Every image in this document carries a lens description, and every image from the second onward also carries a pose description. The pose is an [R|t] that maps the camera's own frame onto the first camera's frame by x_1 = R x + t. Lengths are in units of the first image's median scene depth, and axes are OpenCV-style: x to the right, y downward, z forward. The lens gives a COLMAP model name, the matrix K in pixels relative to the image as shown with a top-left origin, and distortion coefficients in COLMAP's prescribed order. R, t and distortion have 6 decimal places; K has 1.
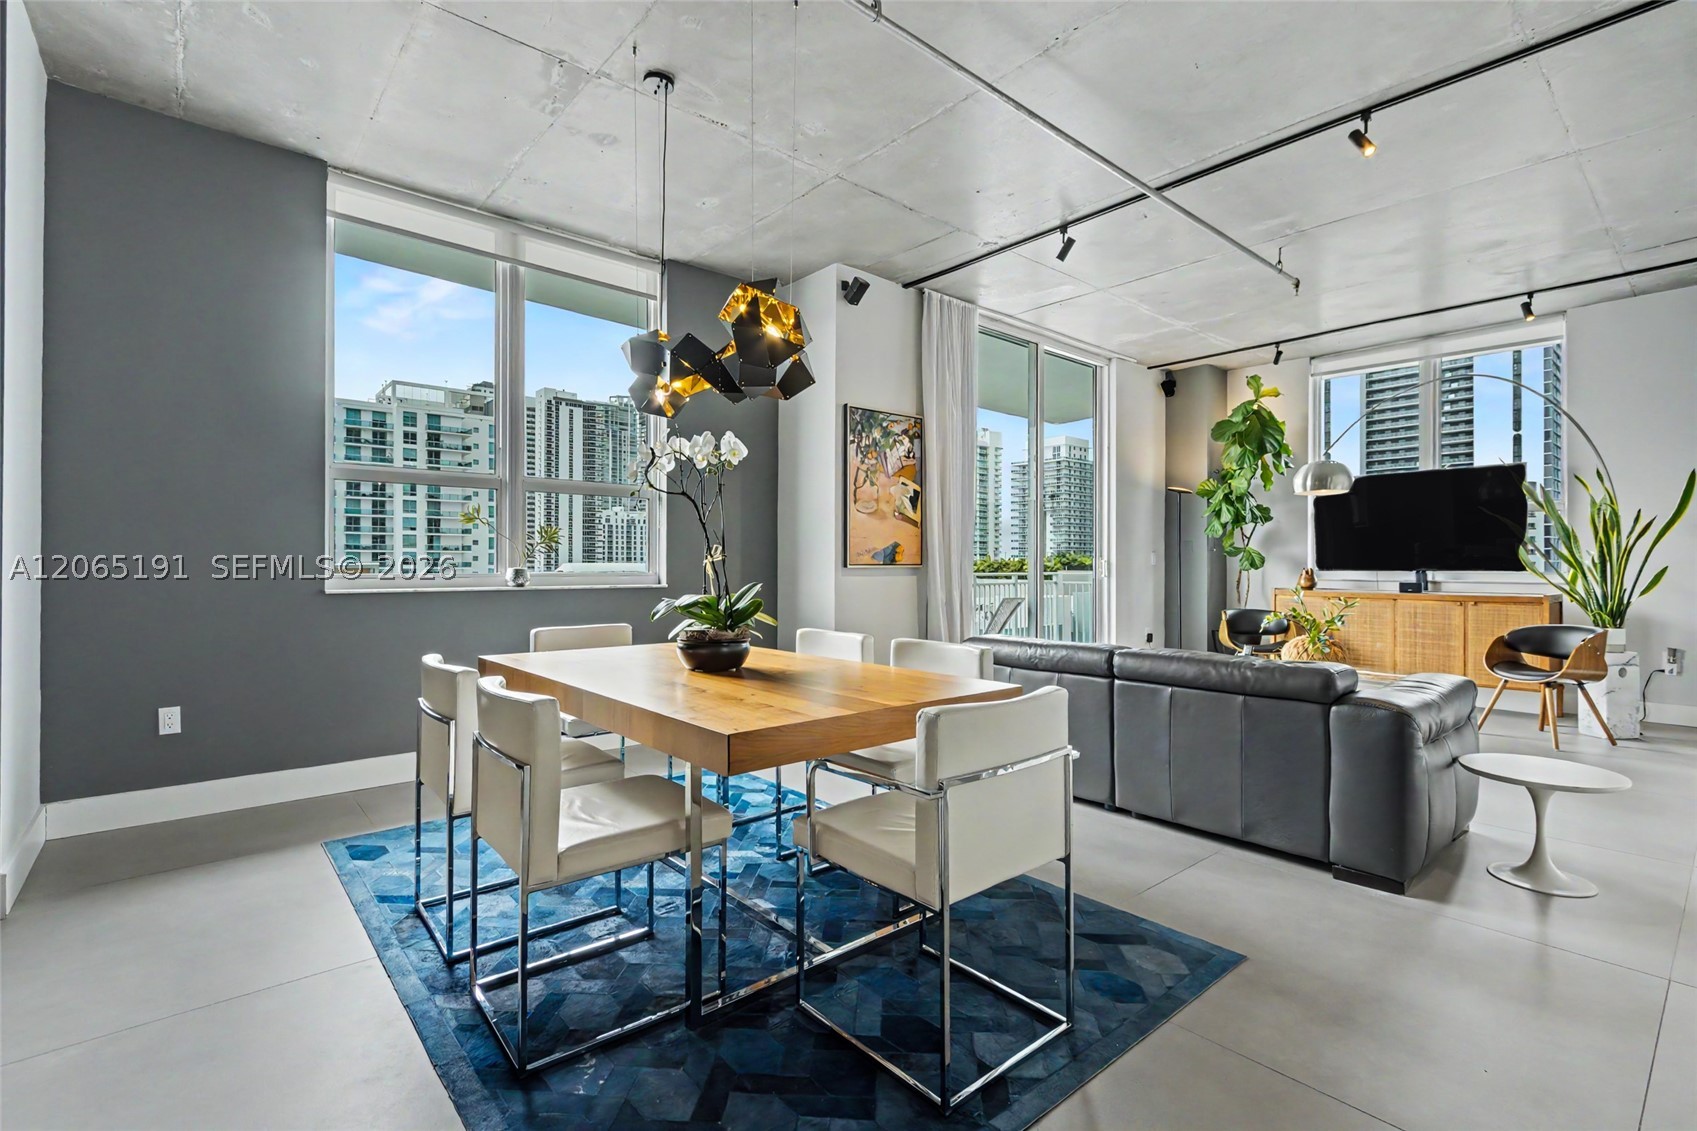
lens RADIAL K [[796.2, 0, 858.3], [0, 796.2, 561.4], [0, 0, 1]] dist [0.002430, -0.000849]
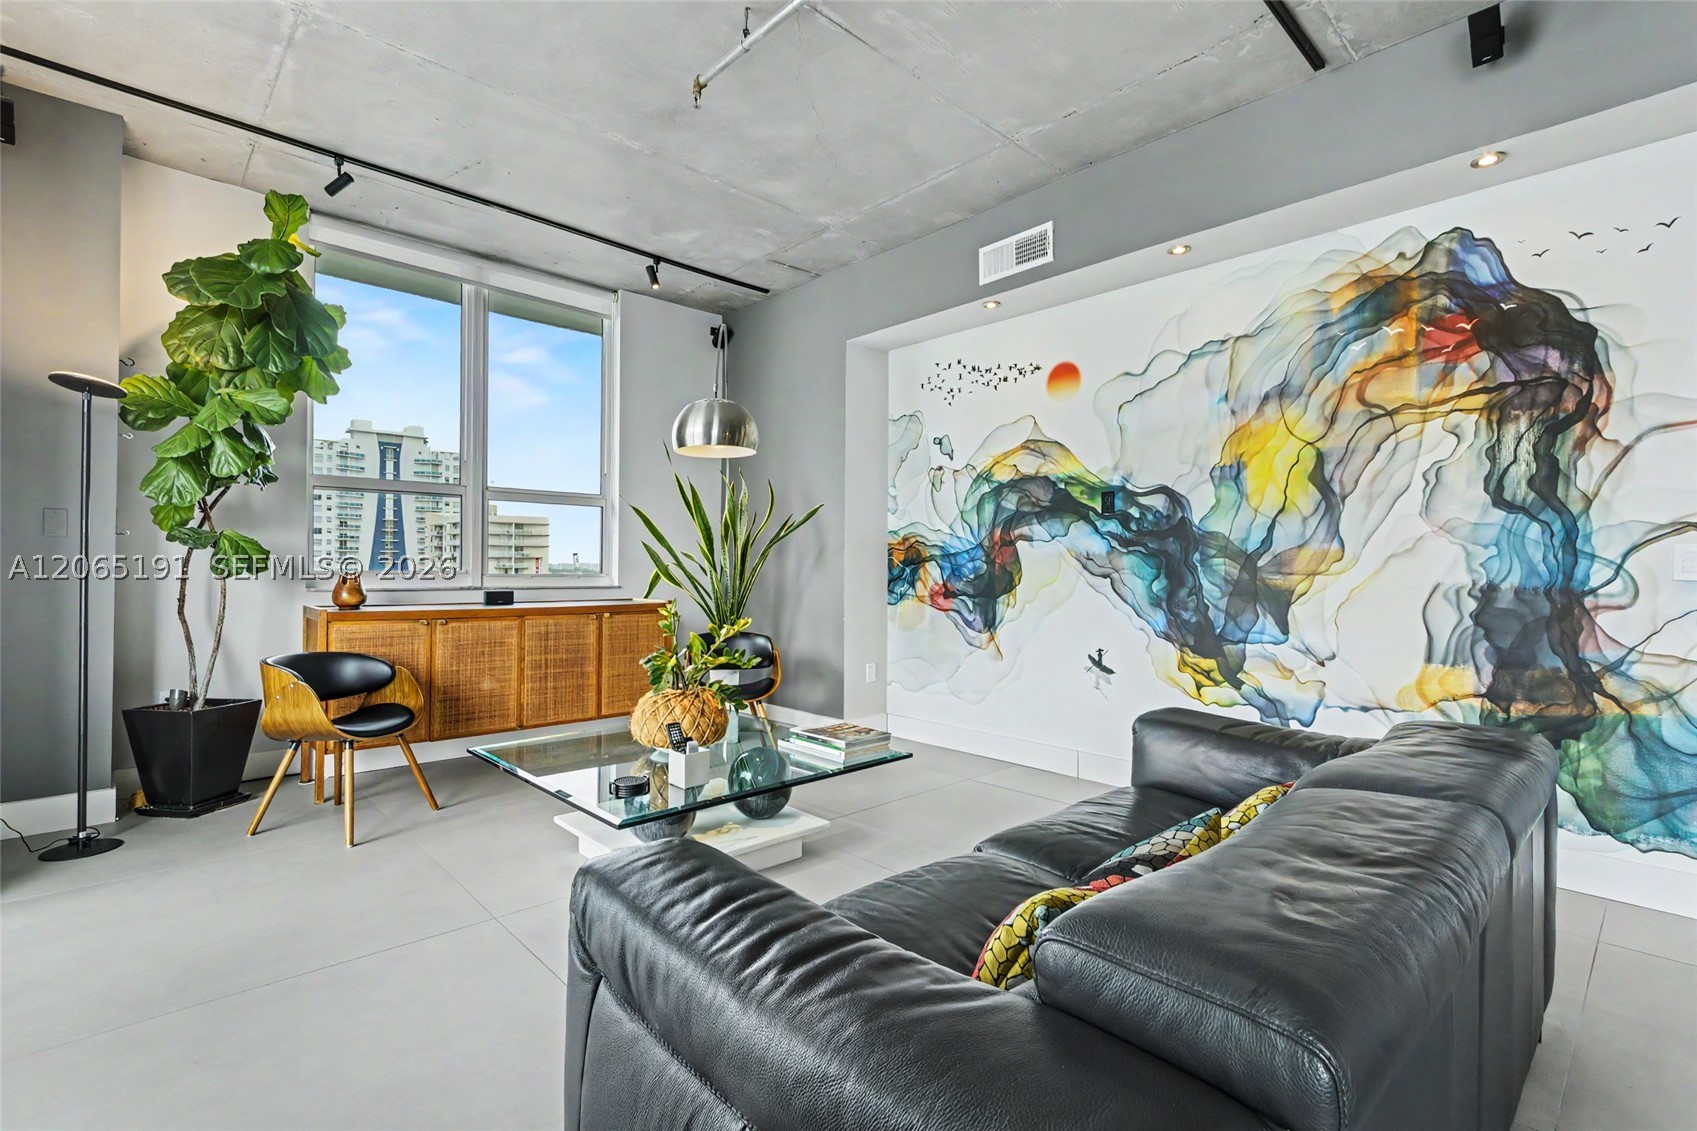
lens RADIAL K [[766.9, 0, 848.5], [0, 766.9, 565.5], [0, 0, 1]] dist [-0.000716, -0.000245]
pose [[-0.038609, -0.000143, 0.999254, -0.009123], [-0.010850, 0.999941, -0.000276, 0.000566], [-0.999195, -0.010852, -0.038608, 0.832946]]
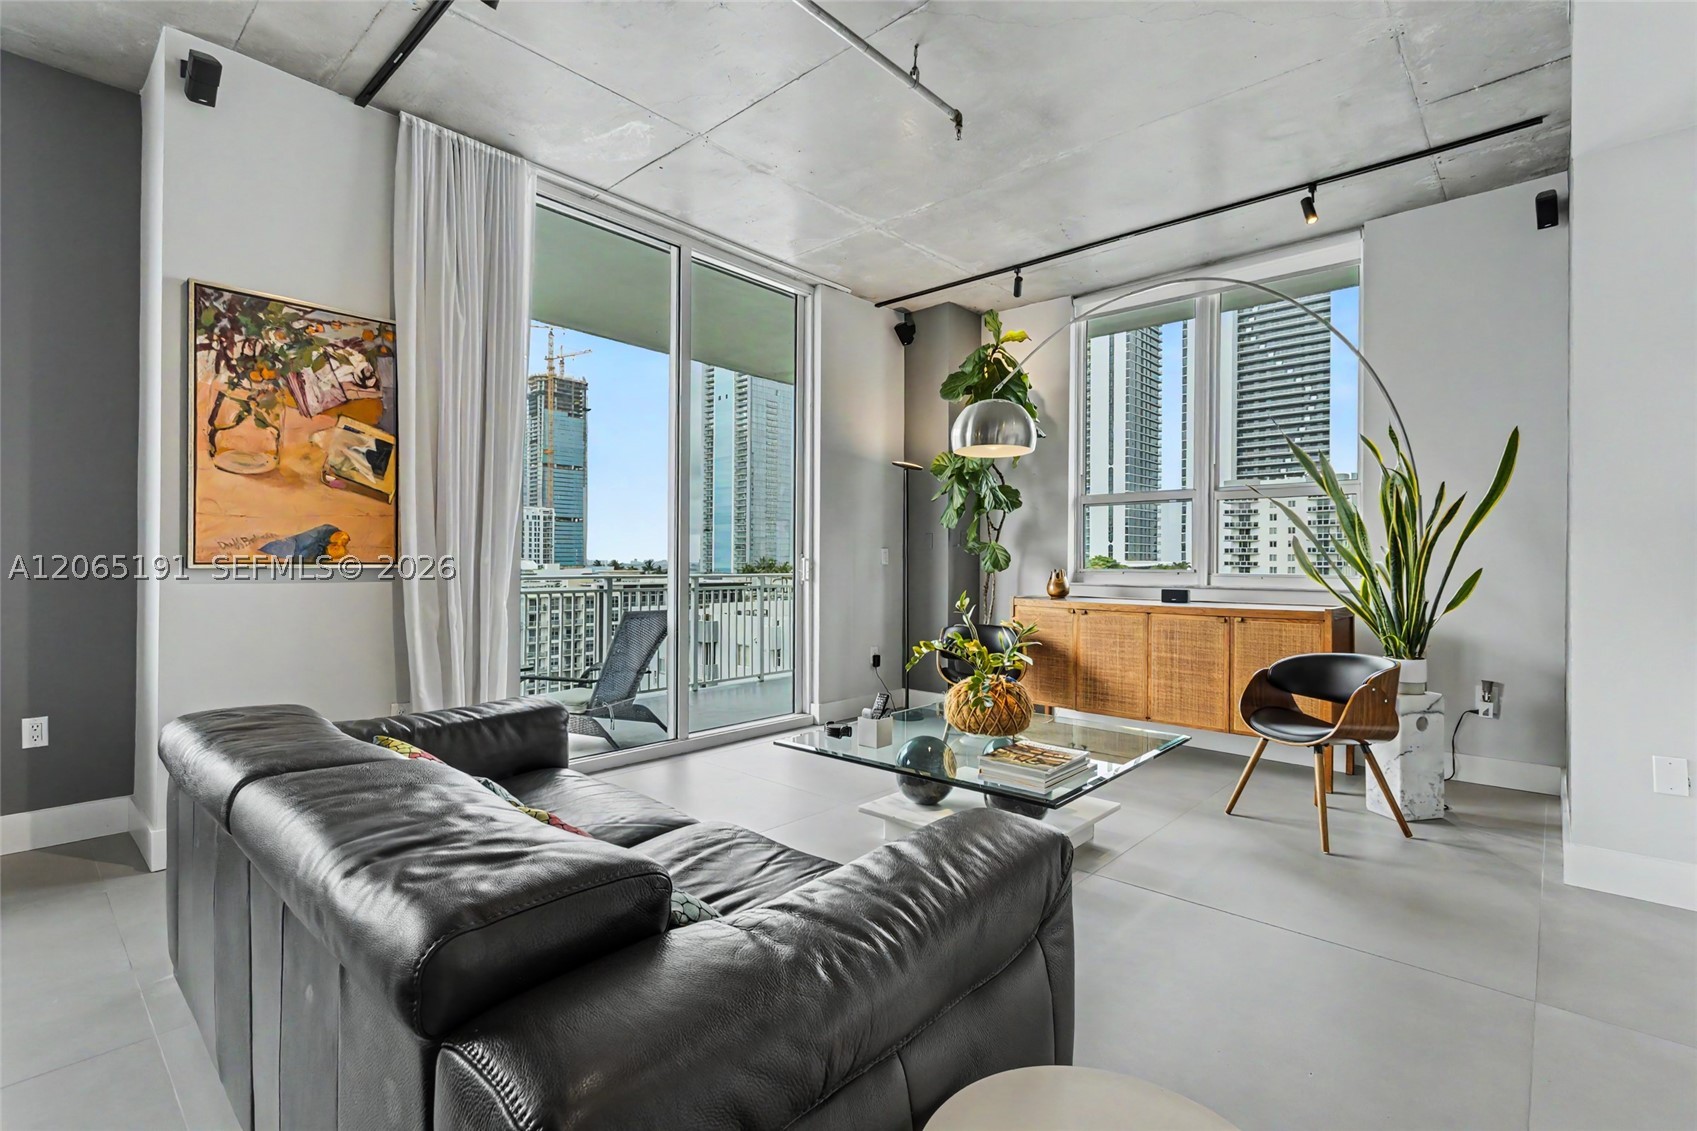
lens RADIAL K [[784.9, 0, 875.2], [0, 784.9, 563.0], [0, 0, 1]] dist [0.003499, 0.000442]
pose [[0.991701, 0.002378, 0.128547, 0.373727], [-0.002739, 0.999993, 0.002633, 0.000973], [-0.128540, -0.002964, 0.991700, 0.359946]]
